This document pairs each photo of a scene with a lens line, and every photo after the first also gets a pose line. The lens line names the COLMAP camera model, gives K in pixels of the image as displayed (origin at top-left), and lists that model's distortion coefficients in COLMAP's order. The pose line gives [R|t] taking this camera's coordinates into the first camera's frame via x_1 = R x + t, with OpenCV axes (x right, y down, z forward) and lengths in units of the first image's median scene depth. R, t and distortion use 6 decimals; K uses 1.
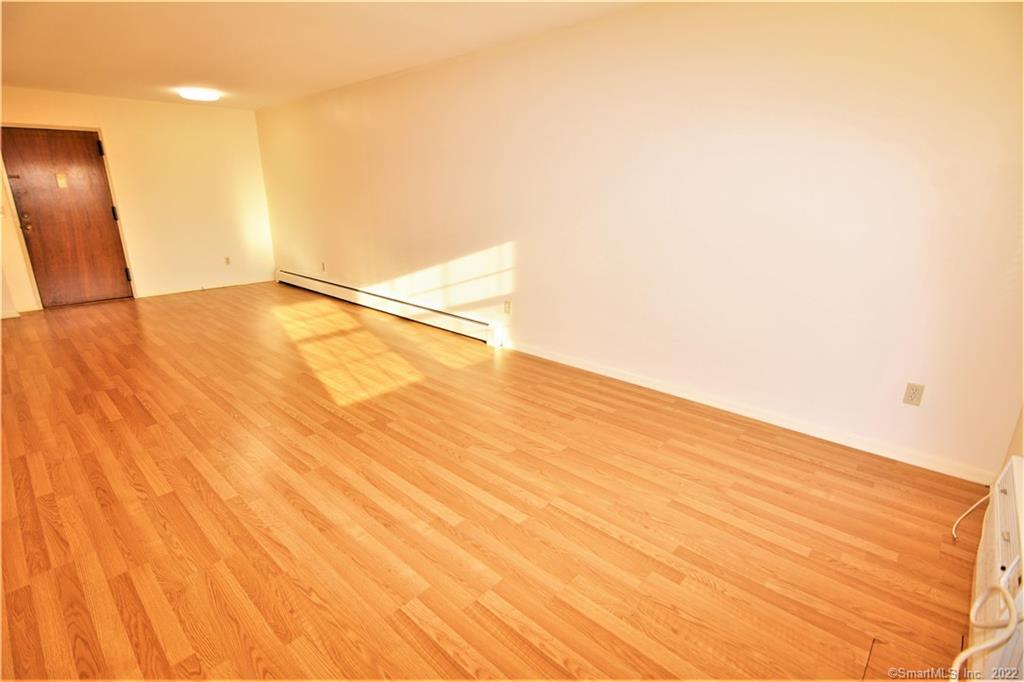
lens RADIAL K [[492.4, 0, 515.7], [0, 492.4, 338.6], [0, 0, 1]] dist [-0.014340, -0.001098]
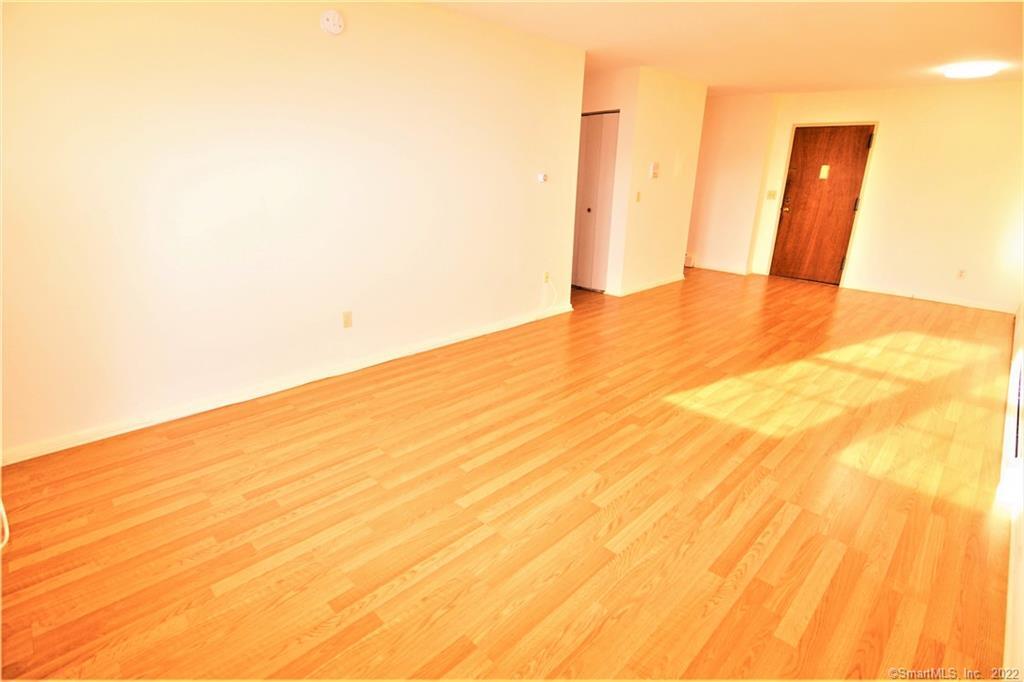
lens RADIAL K [[492.4, 0, 506.9], [0, 492.4, 347.7], [0, 0, 1]] dist [-0.014340, -0.001098]
pose [[-0.035452, 0.333250, -0.942172, 0.715623], [-0.309252, 0.892832, 0.327435, -0.235119], [0.950319, 0.302976, 0.071405, 0.766360]]
